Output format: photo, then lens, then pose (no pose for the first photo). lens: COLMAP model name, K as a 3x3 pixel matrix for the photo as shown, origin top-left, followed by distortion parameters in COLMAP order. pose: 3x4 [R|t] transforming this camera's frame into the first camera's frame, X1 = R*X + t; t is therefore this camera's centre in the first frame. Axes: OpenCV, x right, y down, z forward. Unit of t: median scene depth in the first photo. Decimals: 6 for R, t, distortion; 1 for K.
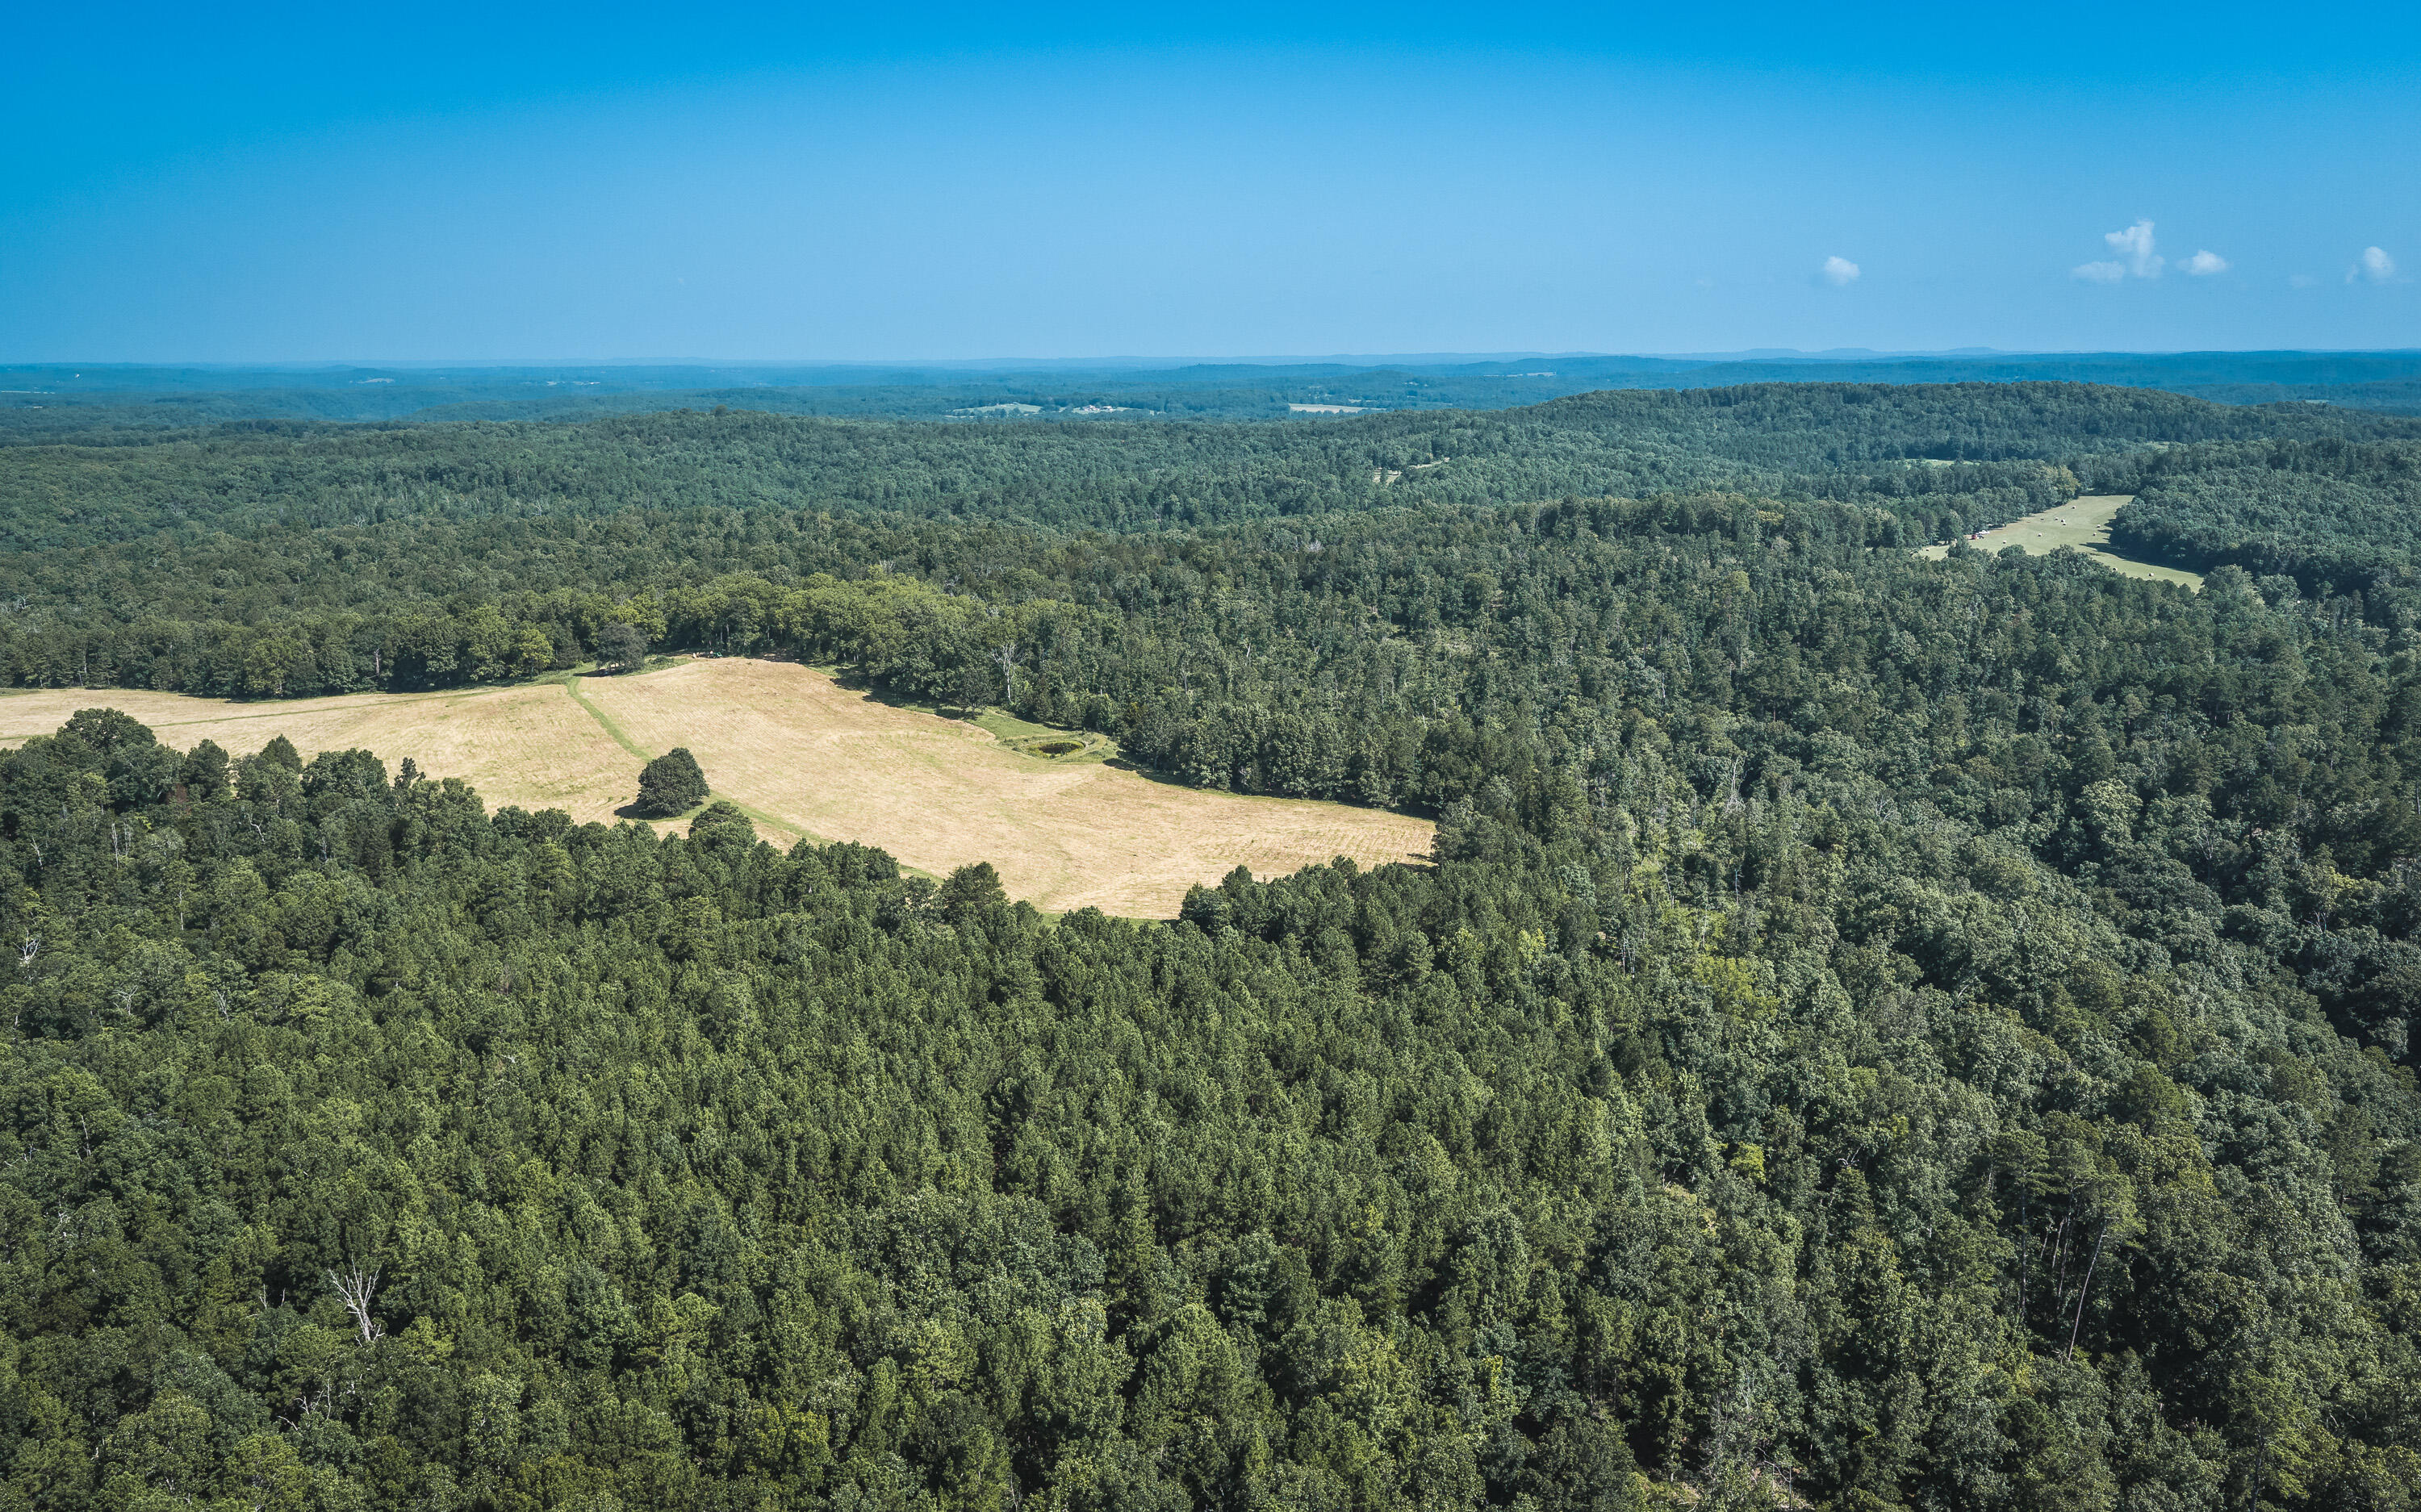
lens RADIAL K [[2008.0, 0, 1211.0], [0, 2008.0, 731.2], [0, 0, 1]] dist [0.020502, -0.028842]
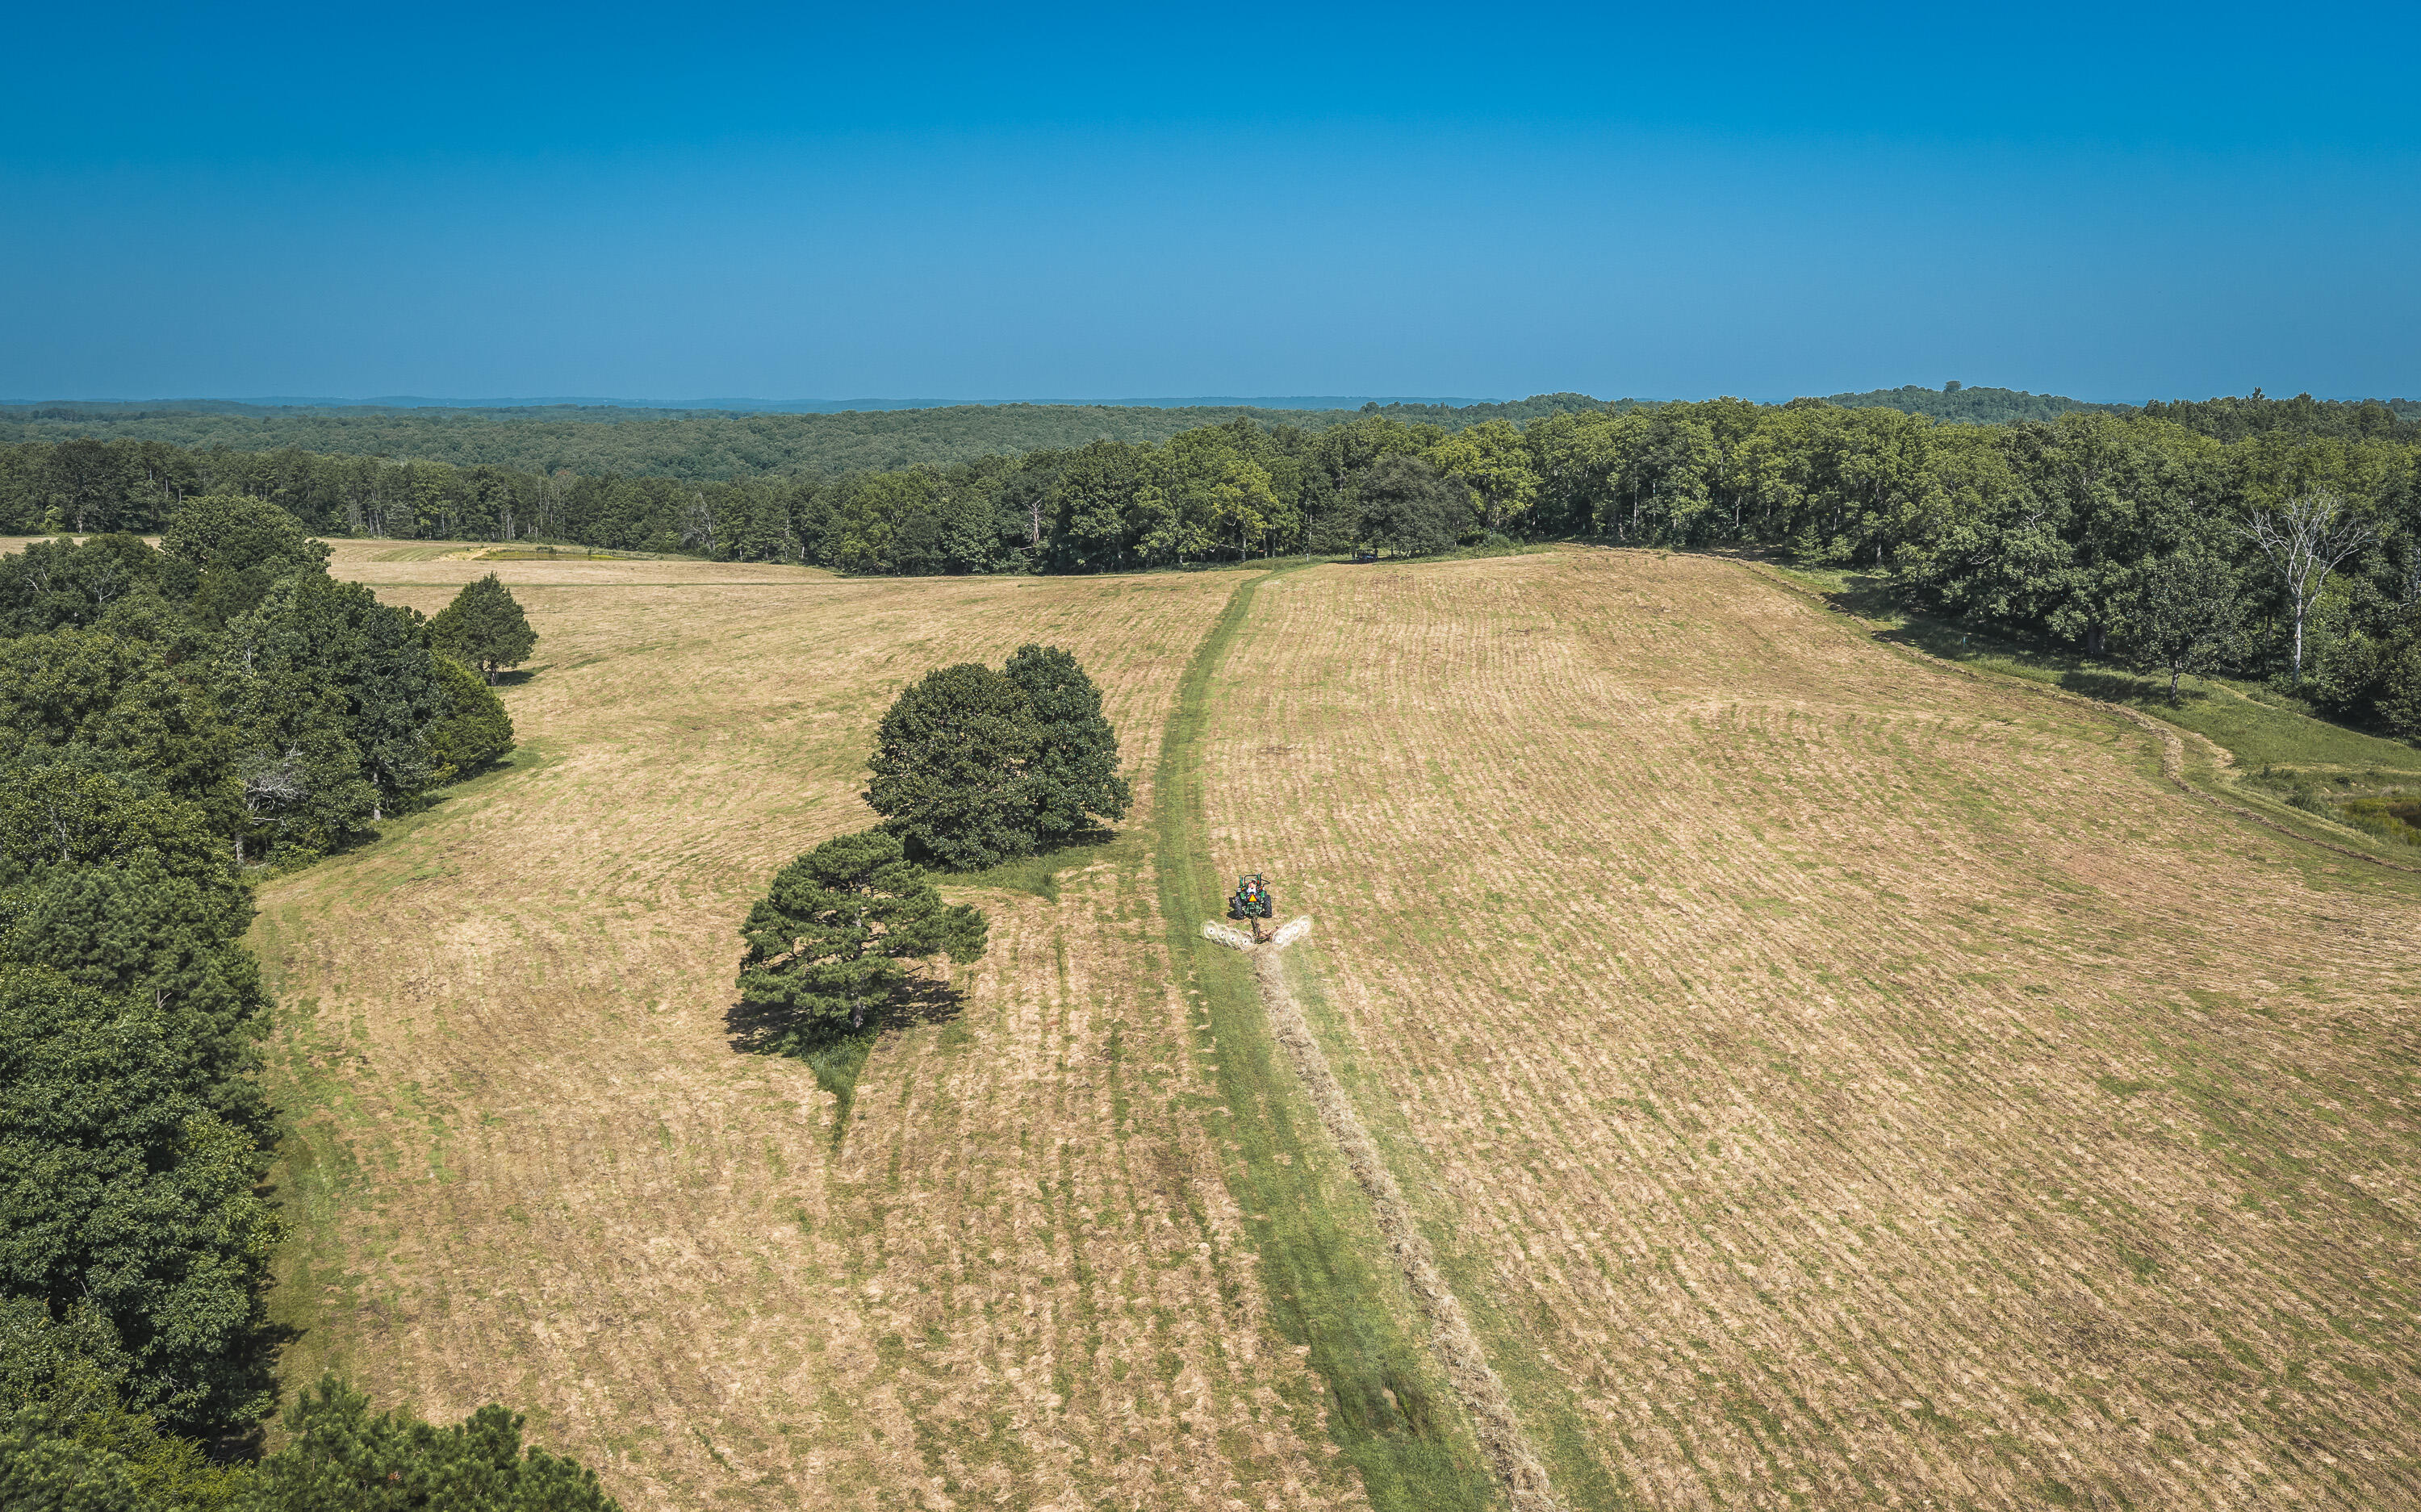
lens RADIAL K [[2008.0, 0, 1209.1], [0, 2008.0, 686.1], [0, 0, 1]] dist [0.020502, -0.028842]
pose [[0.815351, 0.086073, -0.572533, -0.052947], [-0.112527, 0.993589, -0.010877, 0.011647], [0.567927, 0.073295, 0.819809, 0.588890]]
